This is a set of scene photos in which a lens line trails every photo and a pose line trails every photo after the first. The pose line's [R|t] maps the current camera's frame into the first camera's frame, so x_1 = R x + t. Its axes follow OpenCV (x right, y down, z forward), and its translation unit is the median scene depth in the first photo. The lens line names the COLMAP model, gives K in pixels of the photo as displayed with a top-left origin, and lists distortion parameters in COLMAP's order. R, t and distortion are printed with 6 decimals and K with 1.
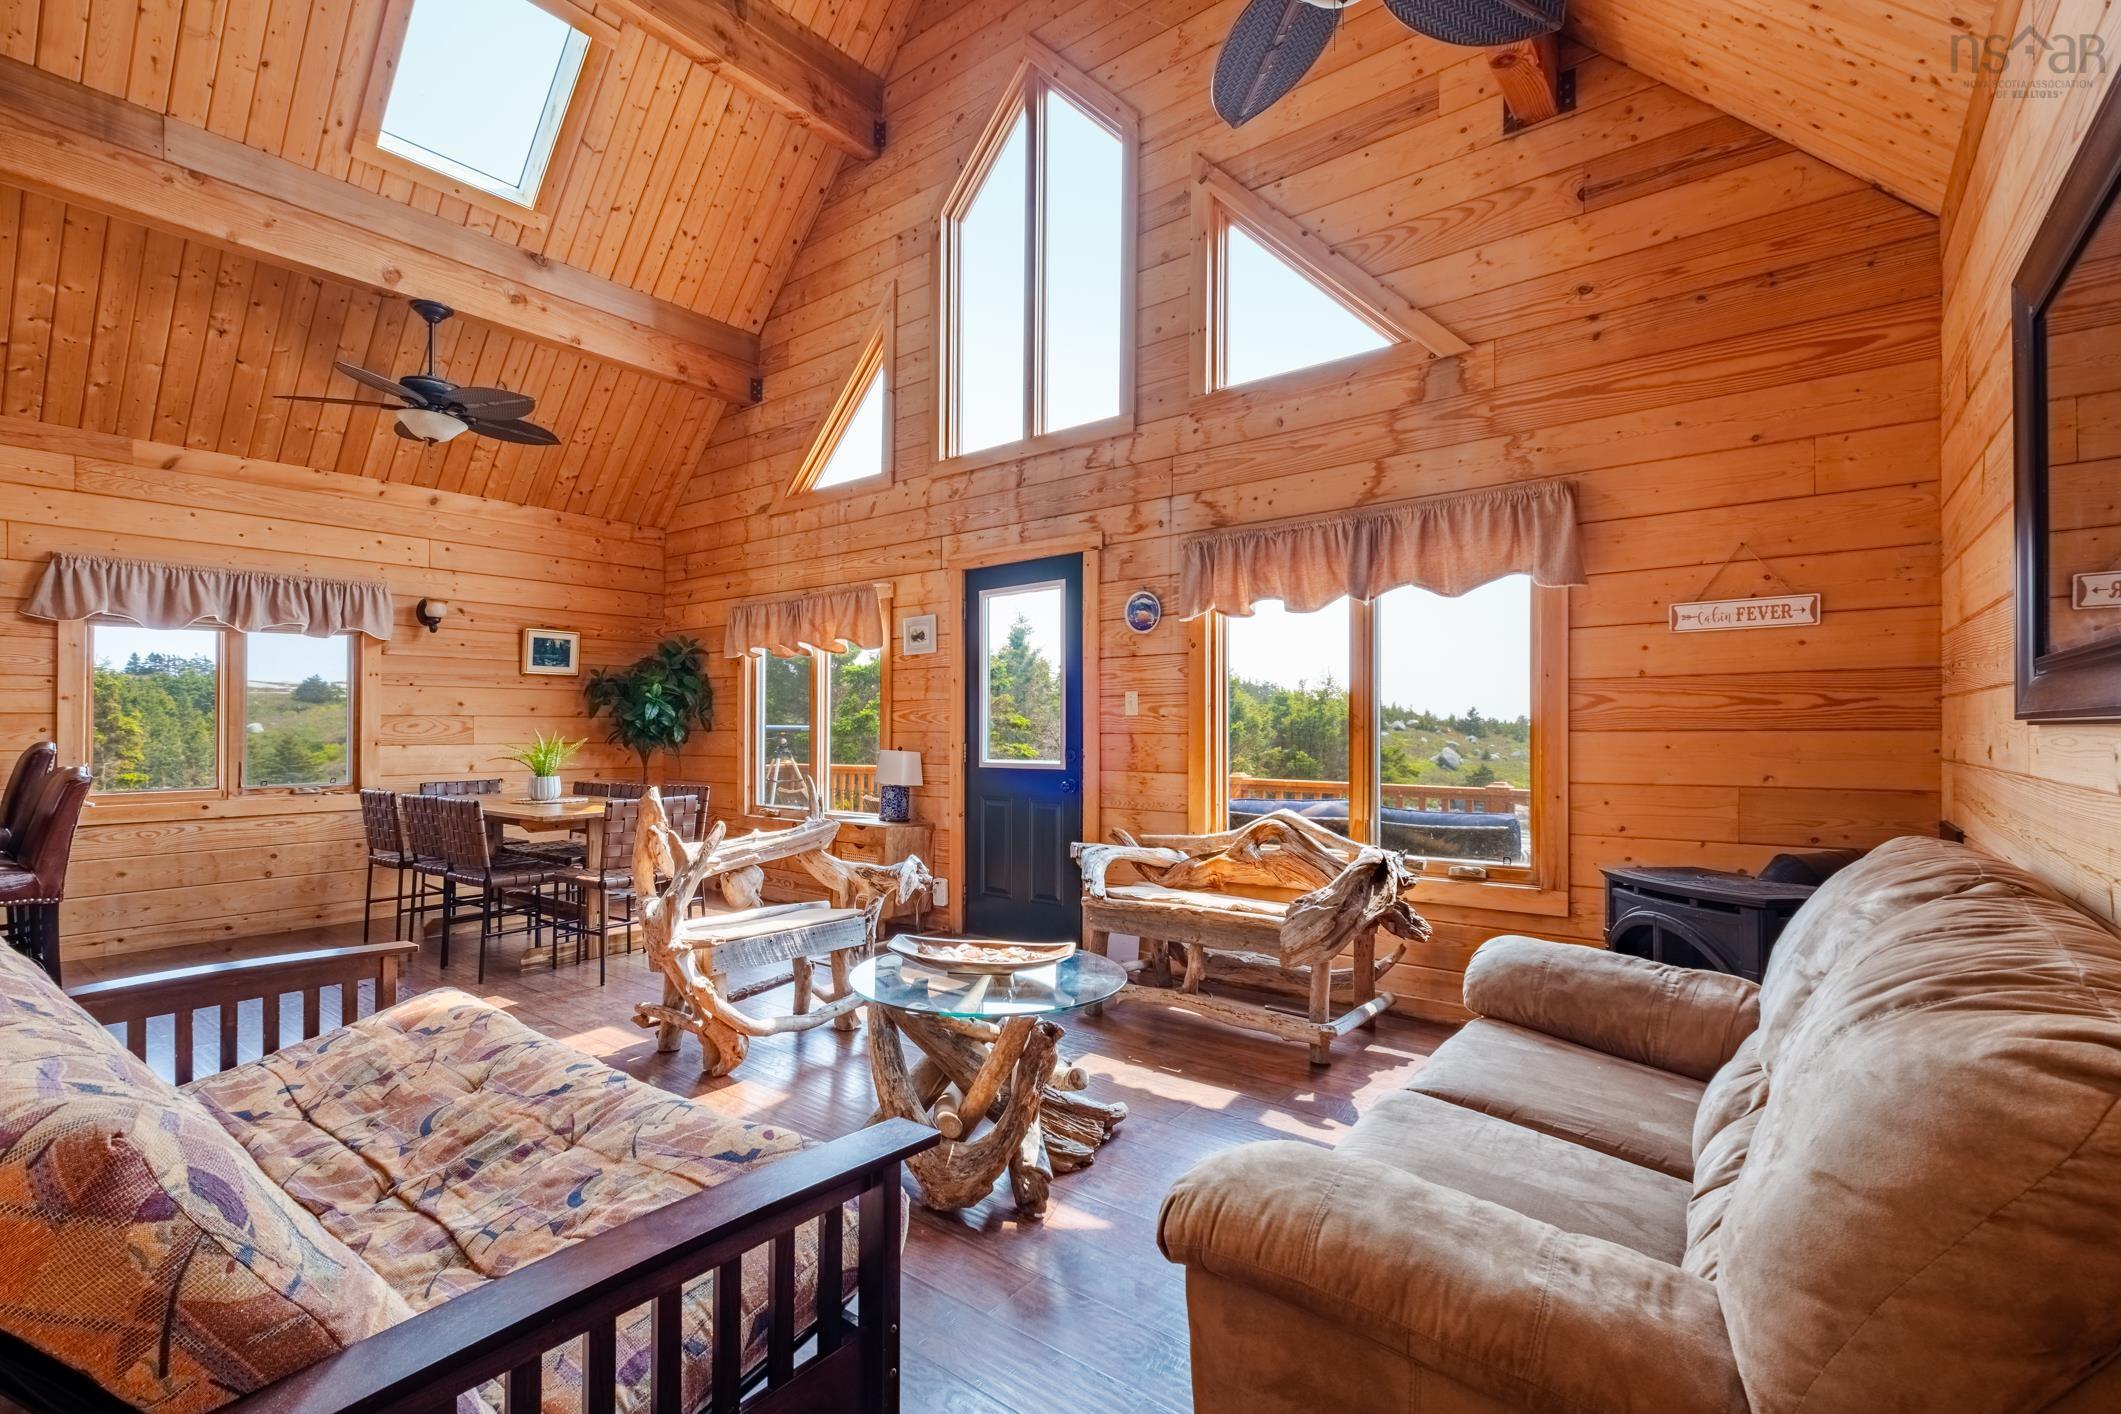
lens RADIAL K [[929.9, 0, 1060.3], [0, 929.9, 713.8], [0, 0, 1]] dist [0.002923, -0.005015]
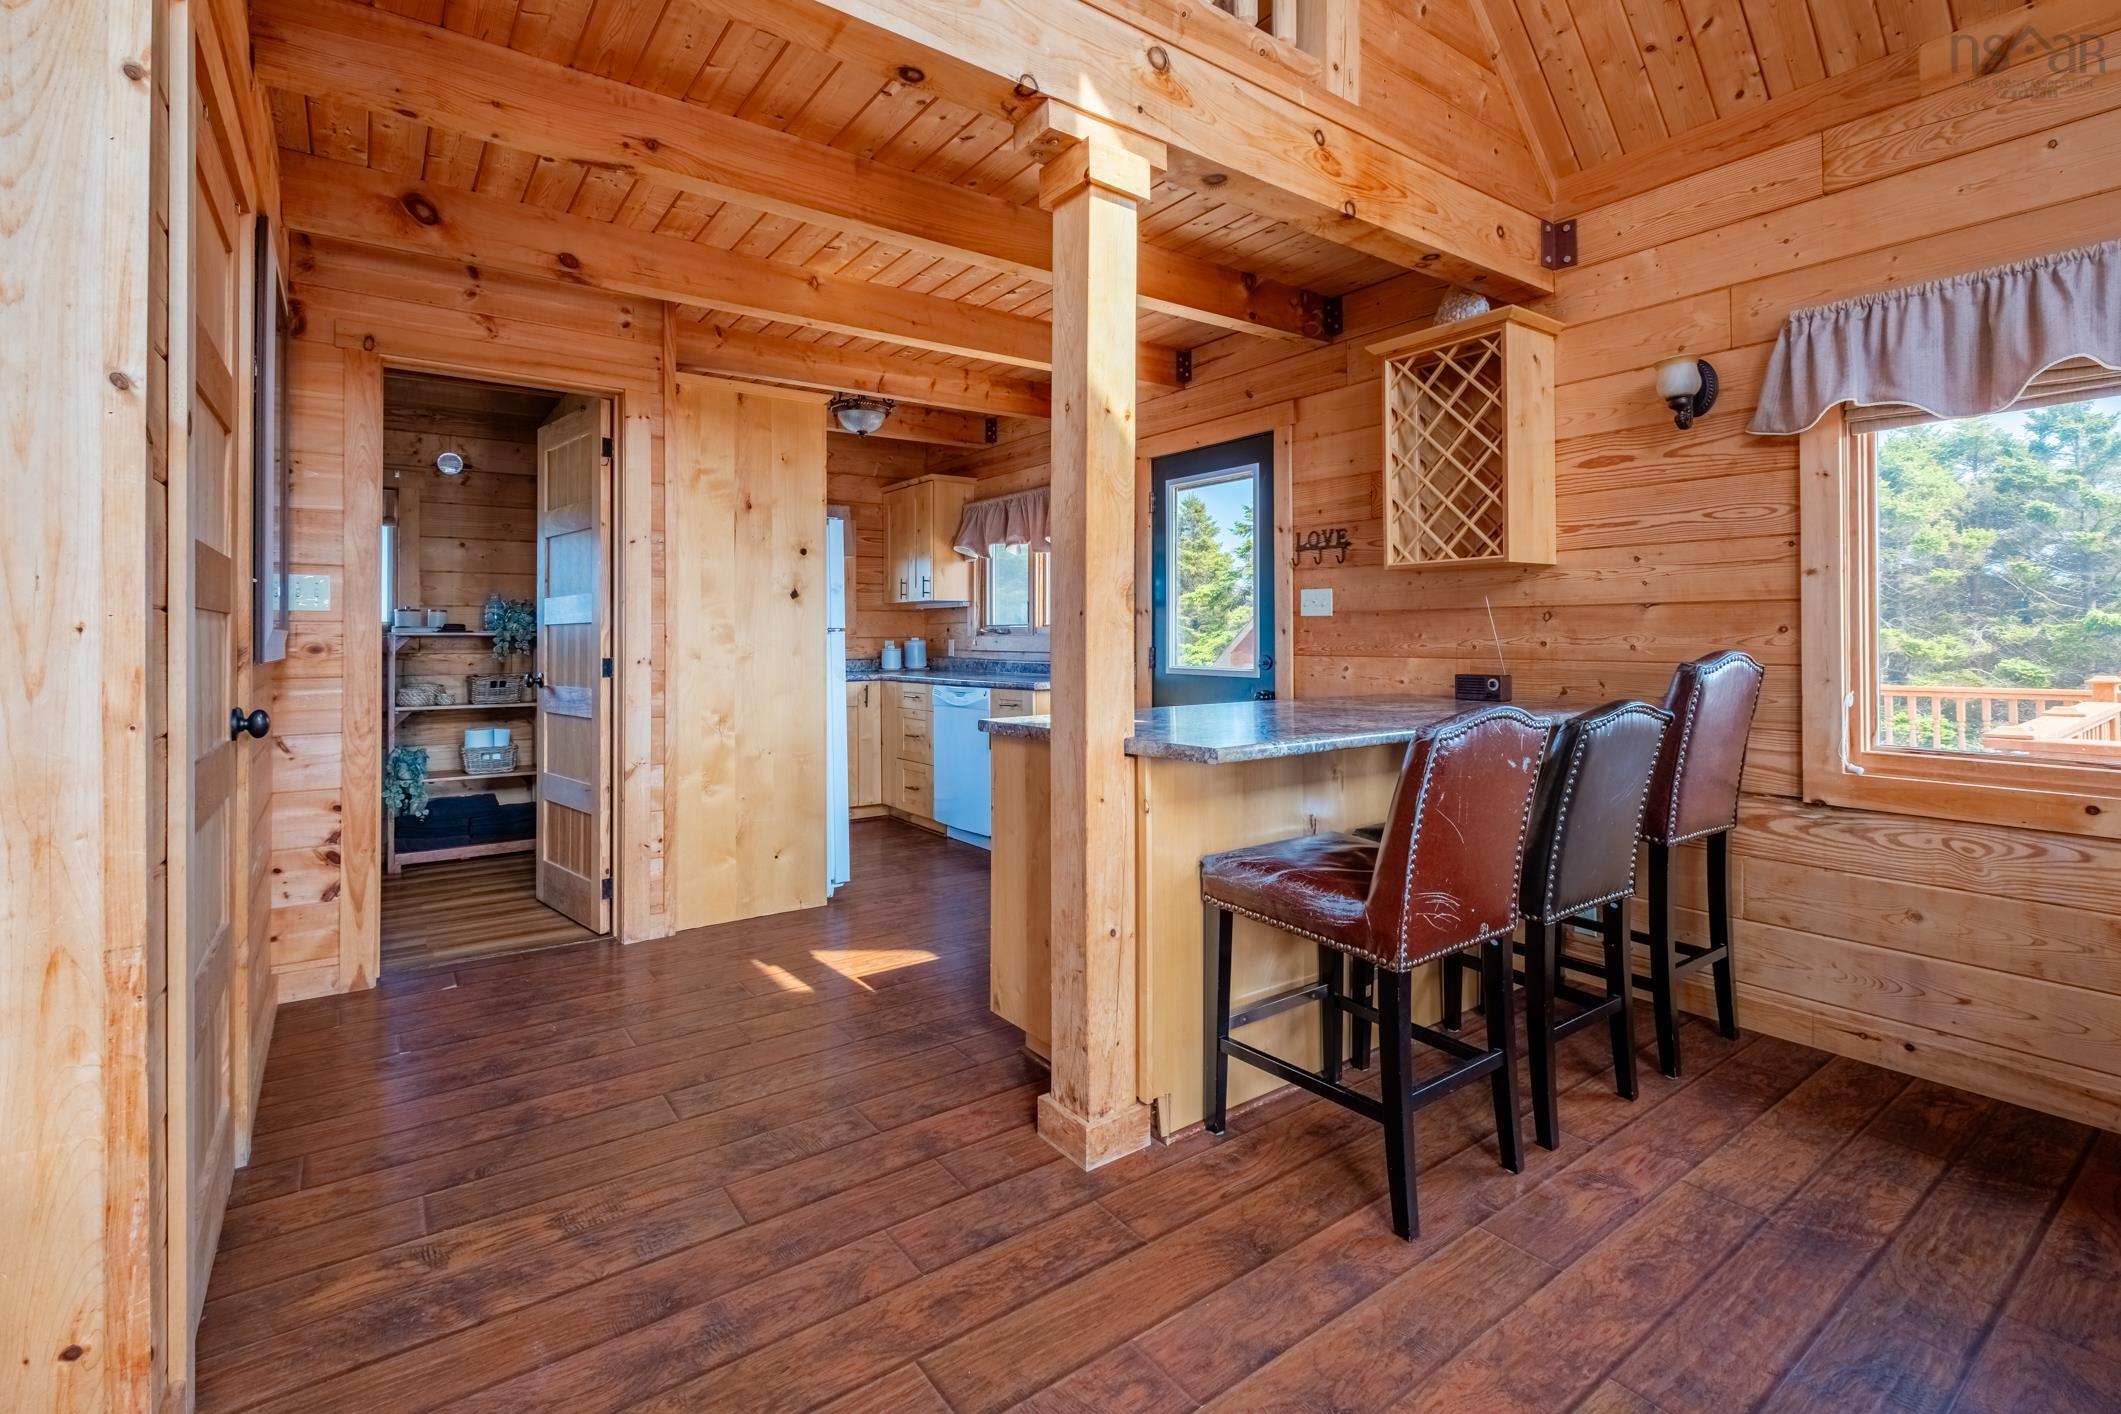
lens RADIAL K [[956.3, 0, 1053.7], [0, 956.3, 617.8], [0, 0, 1]] dist [-0.001401, -0.001467]
pose [[-0.286013, -0.008322, -0.958190, -0.386924], [0.018356, 0.999731, -0.014162, 0.010330], [0.958050, -0.021639, -0.285784, 0.711823]]
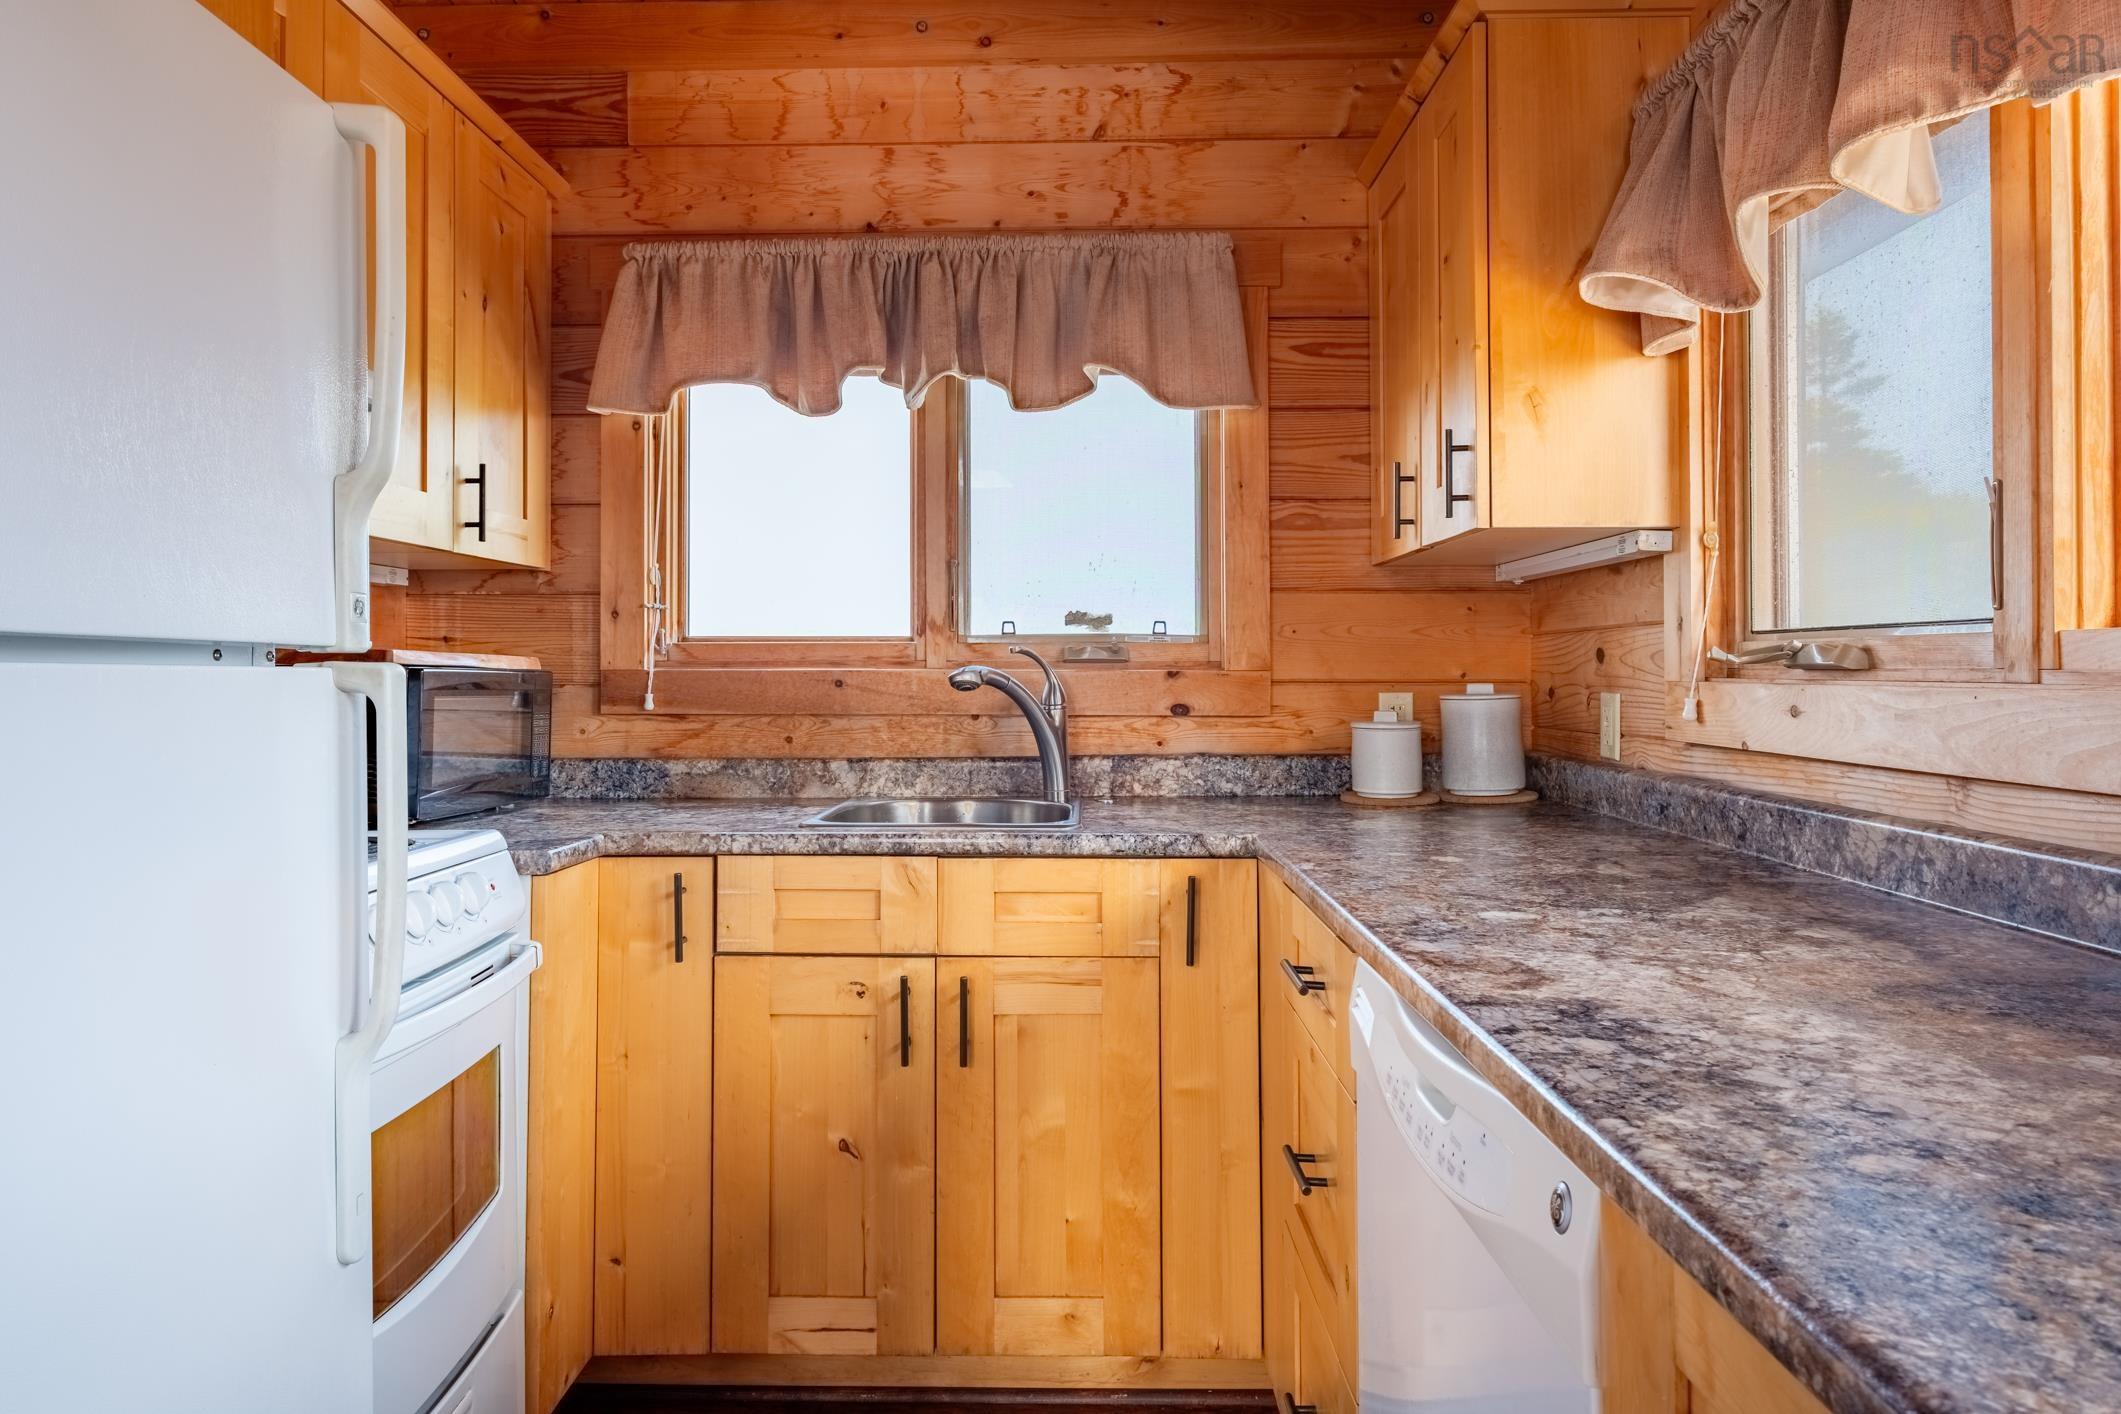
lens RADIAL K [[1279.9, 0, 1046.7], [0, 1279.9, 646.5], [0, 0, 1]] dist [-0.001839, 0.000502]
pose [[-0.804520, -0.002267, -0.593921, -1.223146], [0.014695, 0.999611, -0.023720, 0.011114], [0.593743, -0.027811, -0.804174, 0.429560]]
